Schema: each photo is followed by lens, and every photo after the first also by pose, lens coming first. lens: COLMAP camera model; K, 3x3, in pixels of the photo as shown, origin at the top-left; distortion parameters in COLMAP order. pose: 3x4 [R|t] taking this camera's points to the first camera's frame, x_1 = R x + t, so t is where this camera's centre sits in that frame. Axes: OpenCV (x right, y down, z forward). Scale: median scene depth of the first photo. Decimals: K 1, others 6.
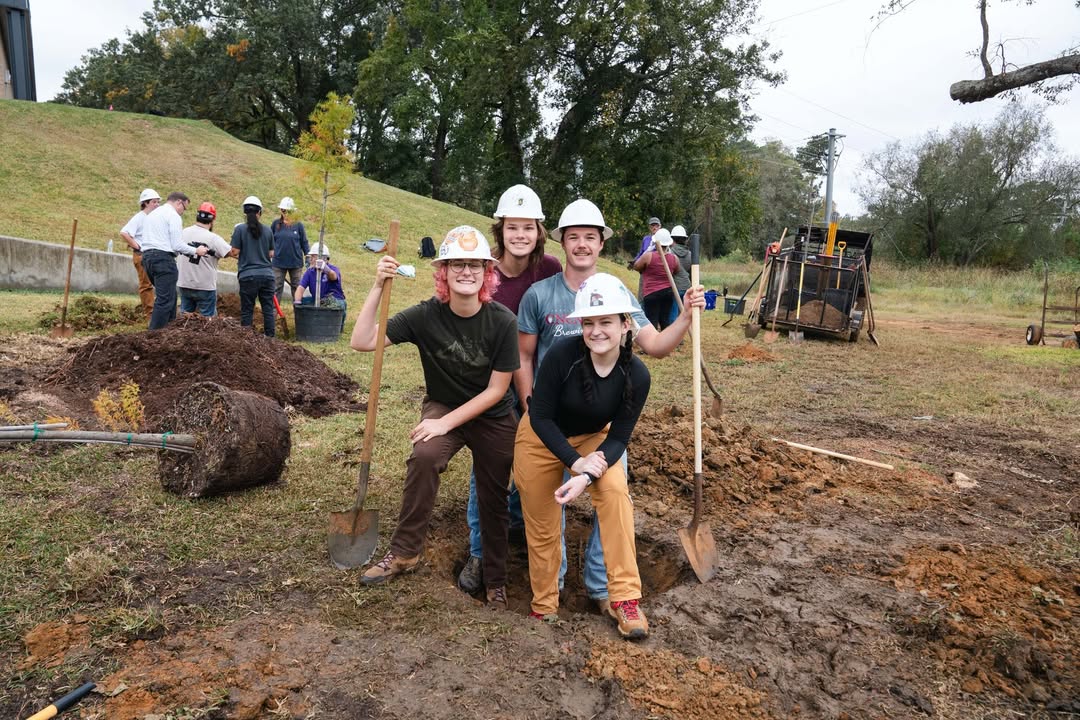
lens RADIAL K [[749.1, 0, 534.5], [0, 749.1, 355.8], [0, 0, 1]] dist [-0.129605, 0.098360]
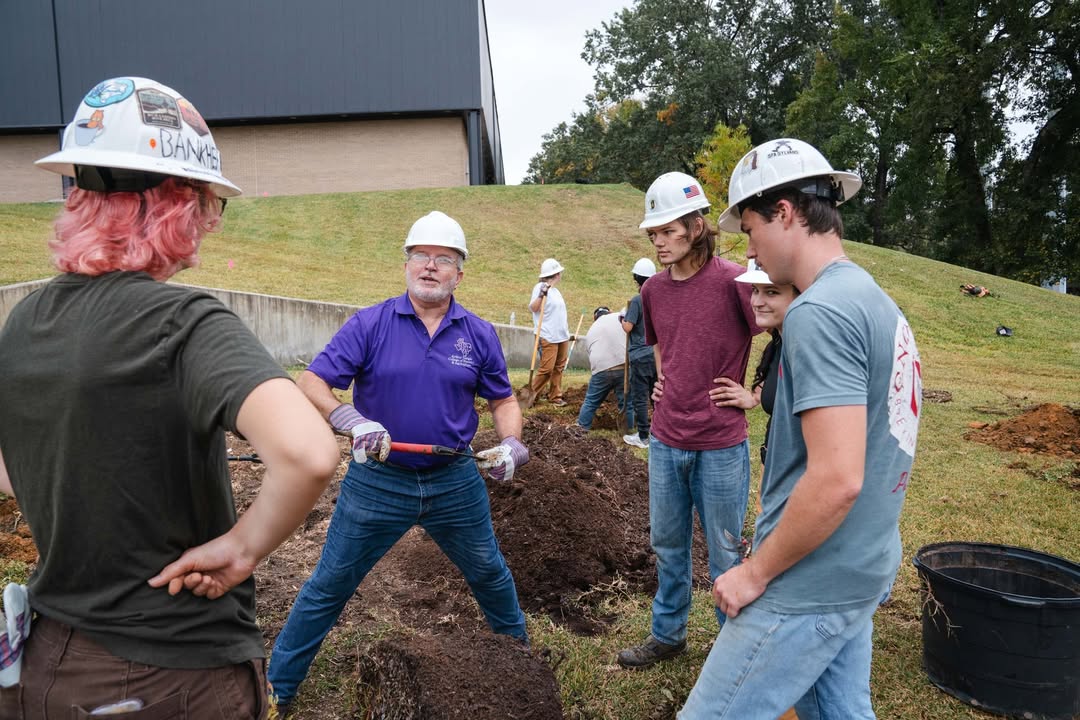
lens RADIAL K [[749.1, 0, 534.5], [0, 749.1, 355.8], [0, 0, 1]] dist [-0.129605, 0.098360]
pose [[0.840140, -0.013029, -0.542214, -0.003489], [-0.024217, 0.997813, -0.061500, -0.009996], [0.541829, 0.064799, 0.837987, 0.042299]]
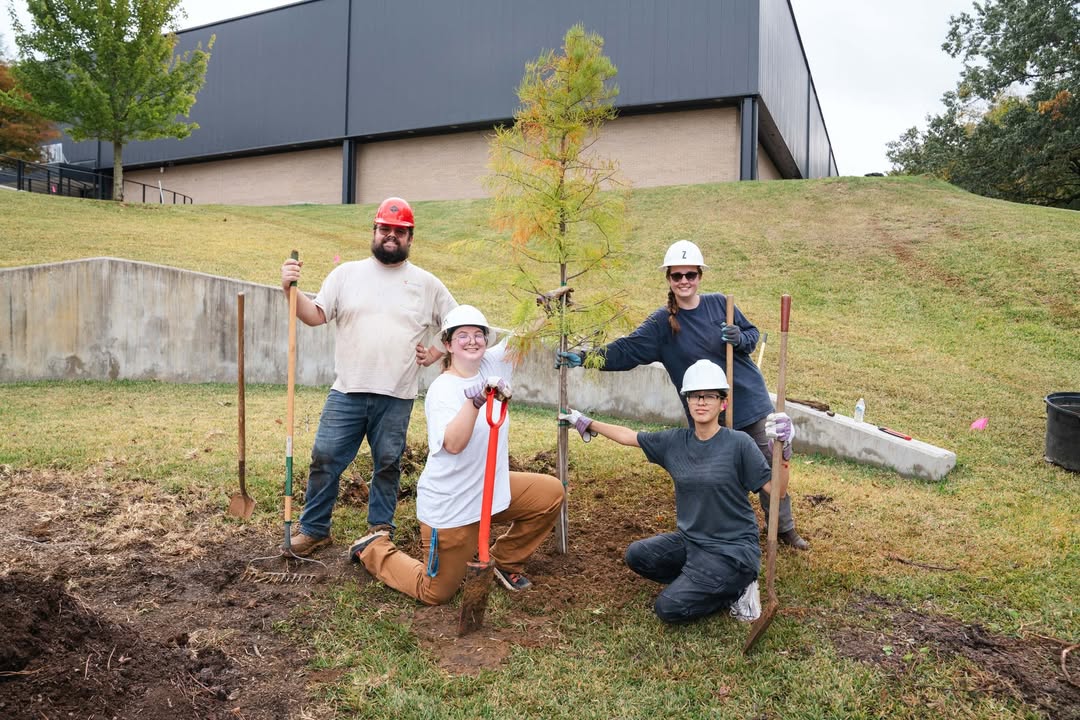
lens RADIAL K [[749.1, 0, 534.5], [0, 749.1, 355.8], [0, 0, 1]] dist [-0.129605, 0.098360]
pose [[0.513904, 0.021088, -0.857589, -0.013419], [-0.133510, 0.989482, -0.055674, -0.023285], [0.847395, 0.143108, 0.511314, 0.145570]]
